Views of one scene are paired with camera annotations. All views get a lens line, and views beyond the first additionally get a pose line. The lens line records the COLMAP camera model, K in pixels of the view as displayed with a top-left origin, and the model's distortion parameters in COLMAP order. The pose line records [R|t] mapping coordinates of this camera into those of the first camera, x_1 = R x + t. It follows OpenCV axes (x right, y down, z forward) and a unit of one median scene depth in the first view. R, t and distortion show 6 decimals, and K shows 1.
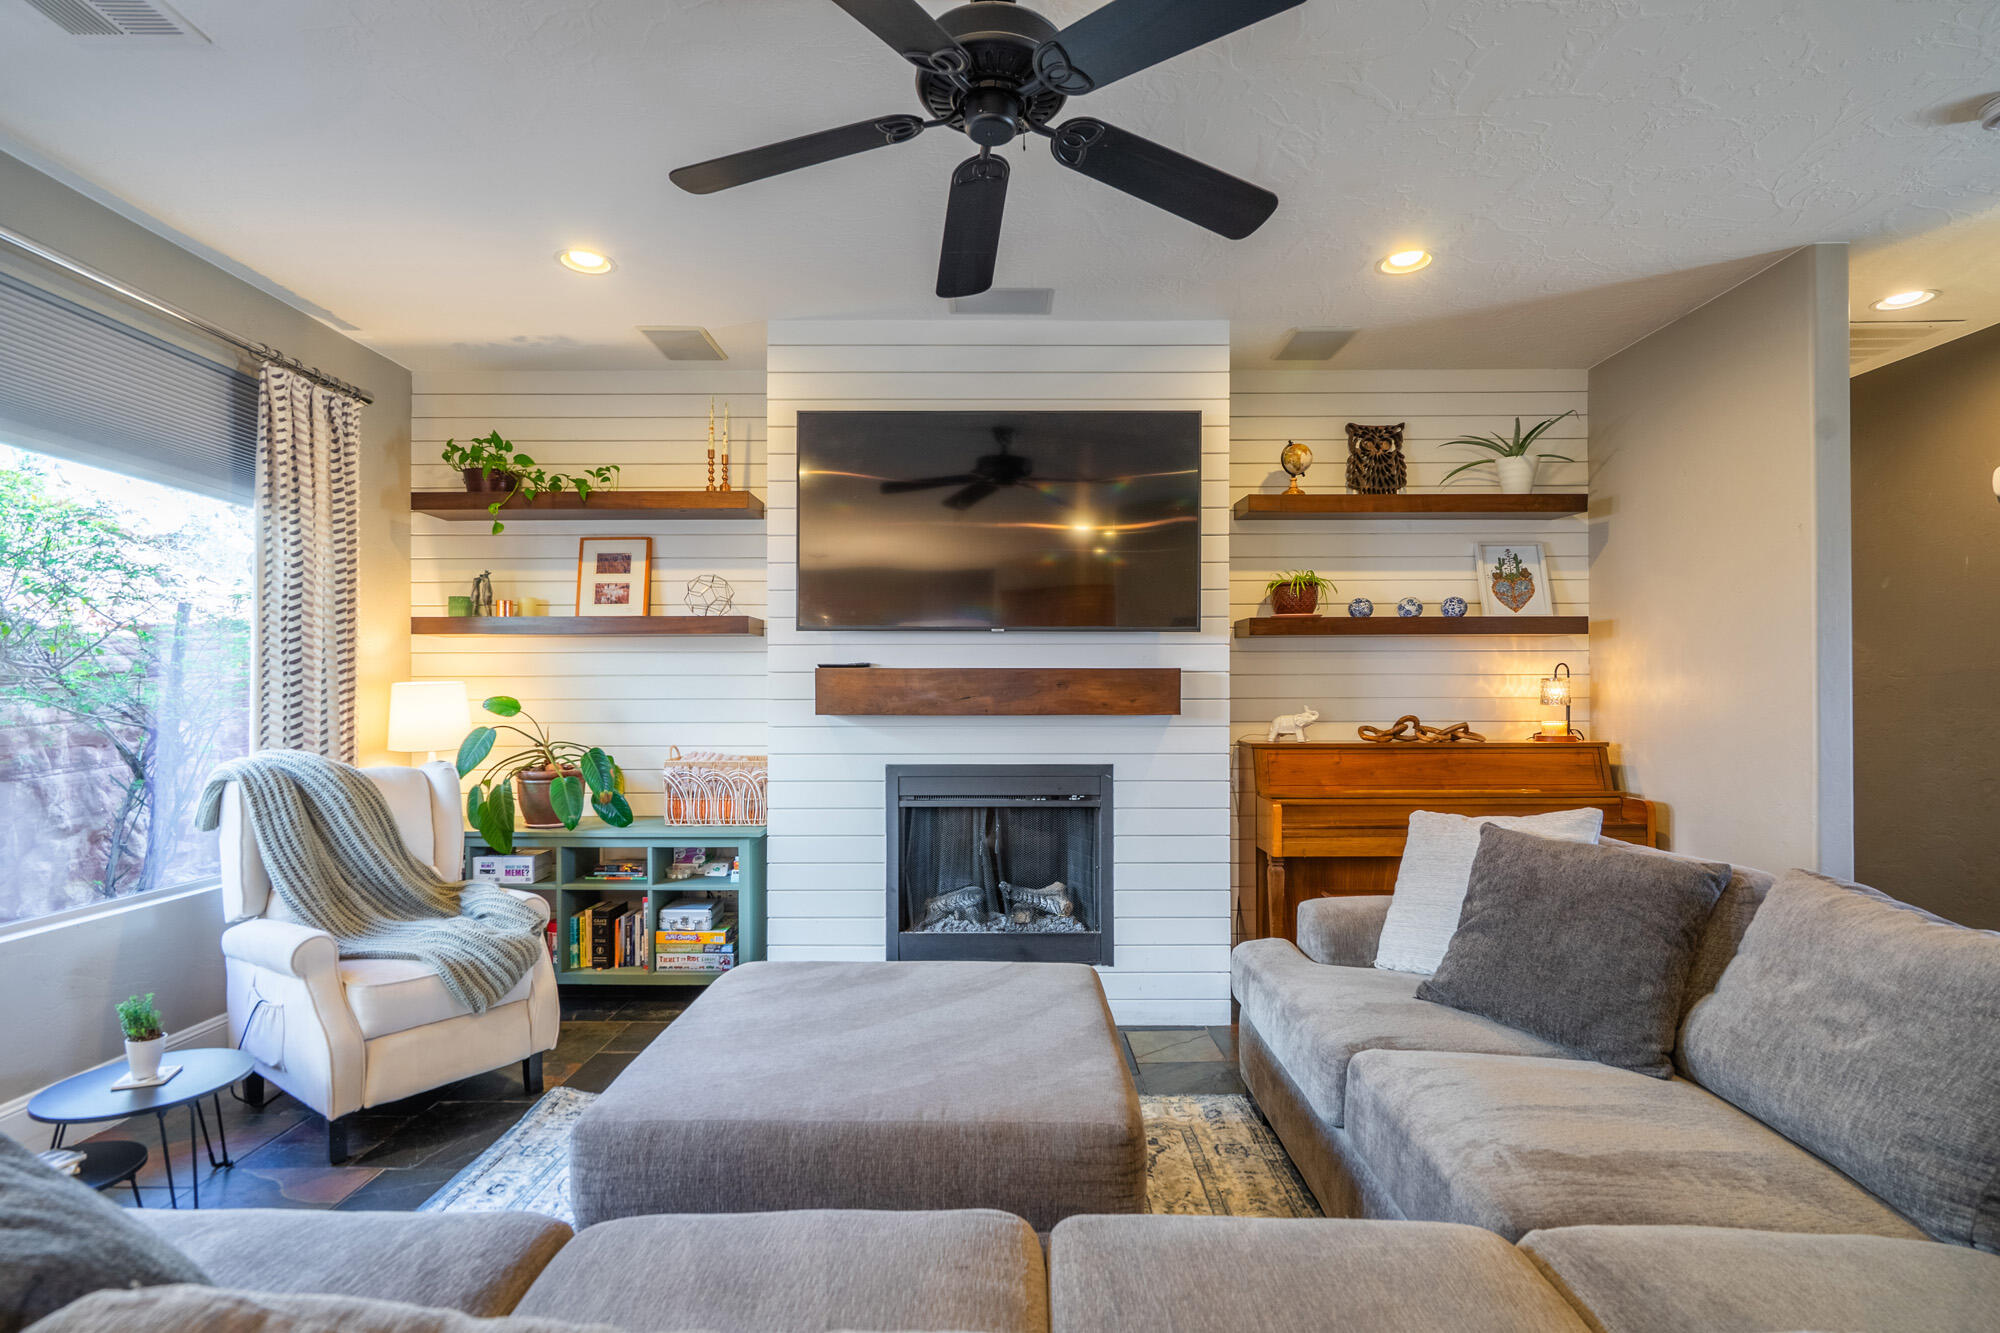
lens RADIAL K [[913.3, 0, 897.3], [0, 913.3, 689.9], [0, 0, 1]] dist [-0.001700, 0.000006]
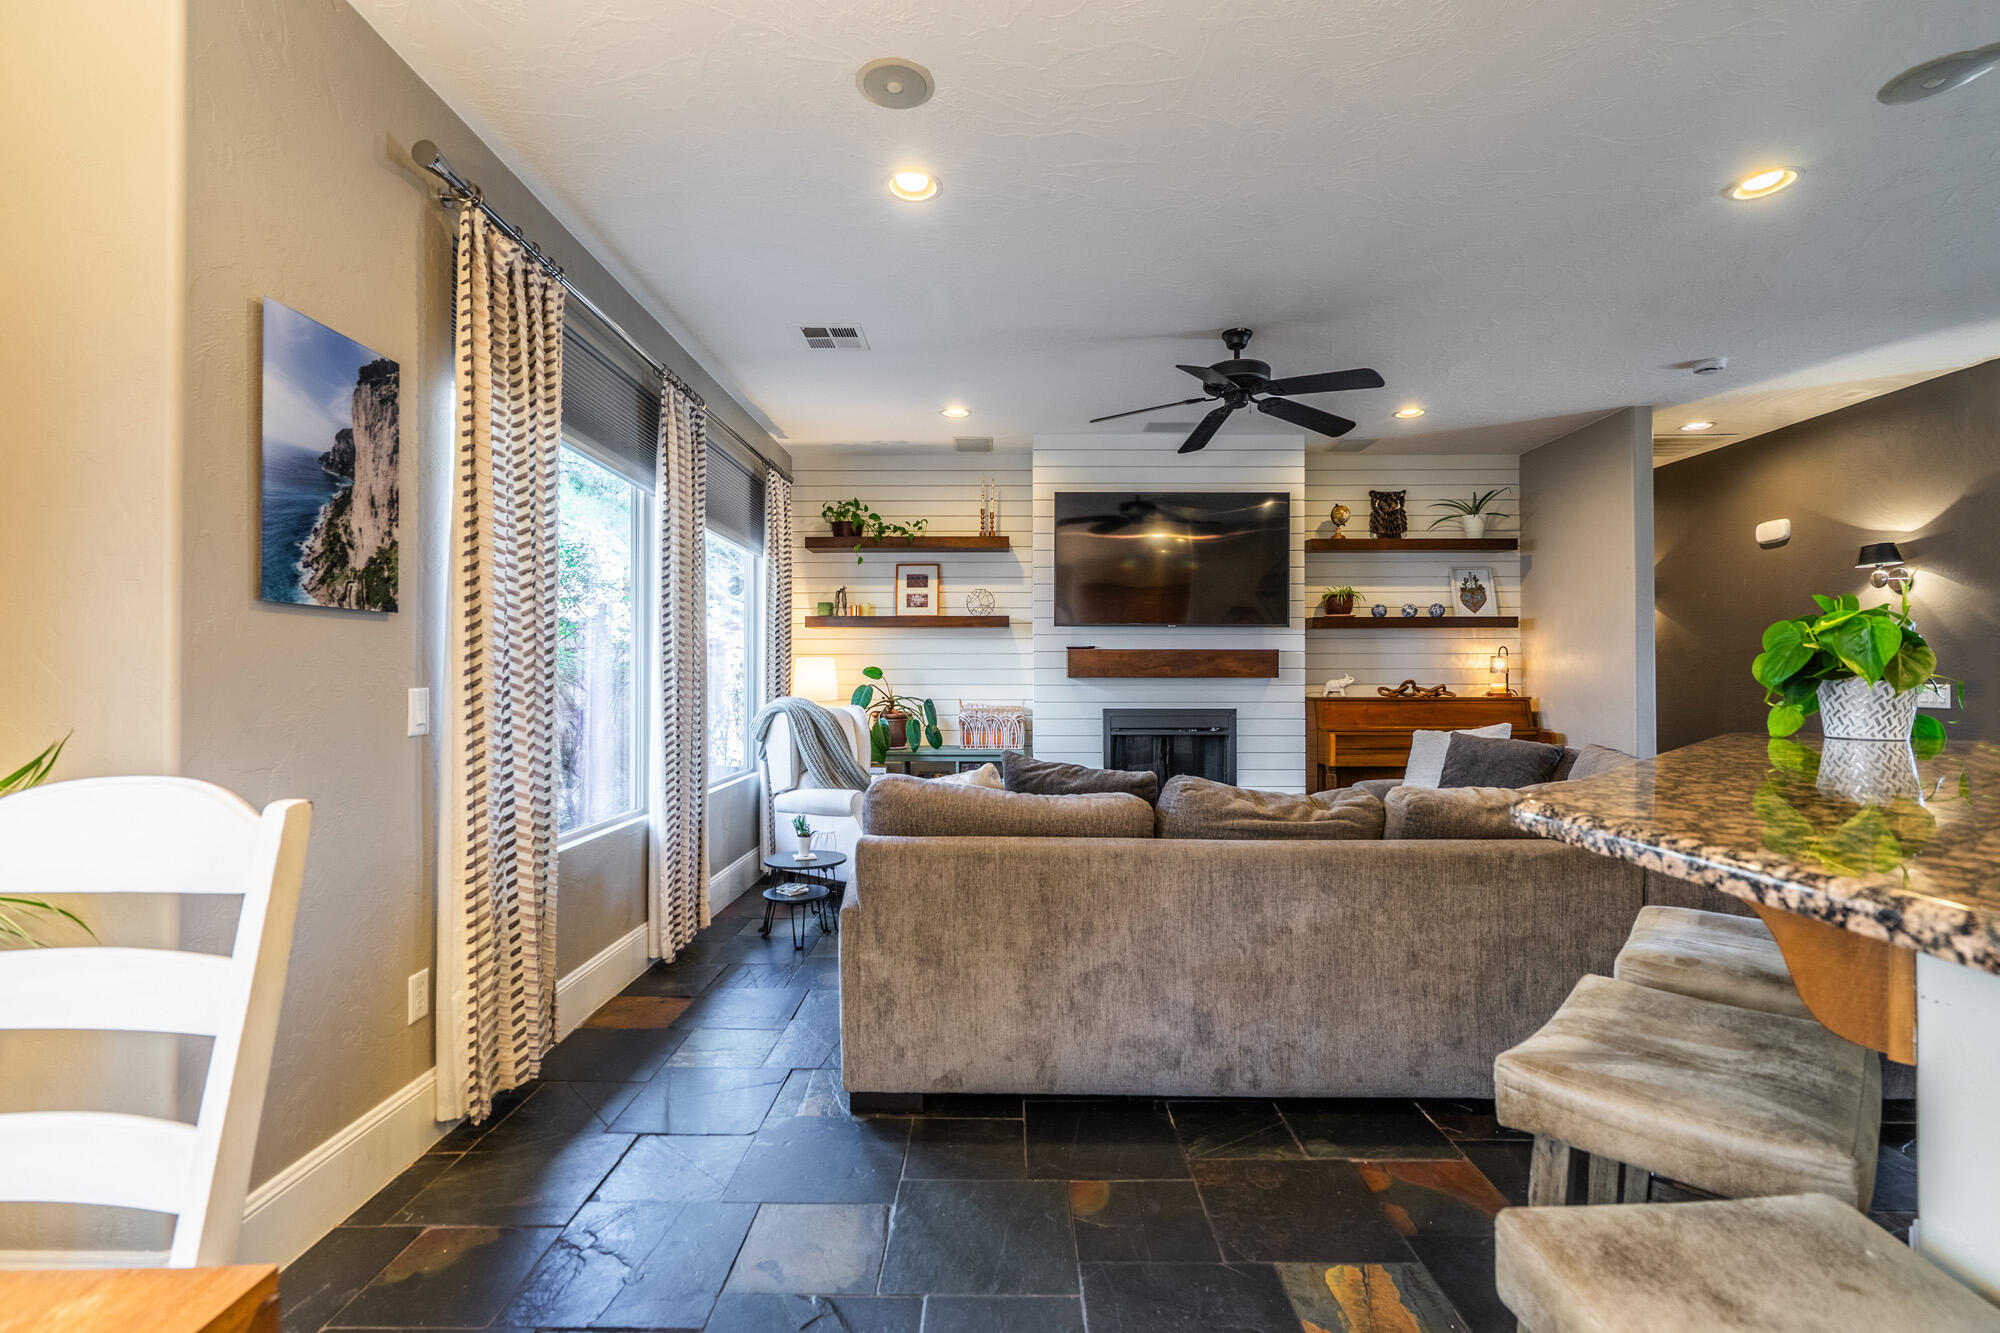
lens RADIAL K [[912.0, 0, 988.3], [0, 912.0, 667.0], [0, 0, 1]] dist [-0.000795, 0.000604]
pose [[0.995910, -0.000925, 0.090351, -0.318480], [0.001366, 0.999987, -0.004819, 0.013562], [-0.090345, 0.004923, 0.995898, -0.522295]]
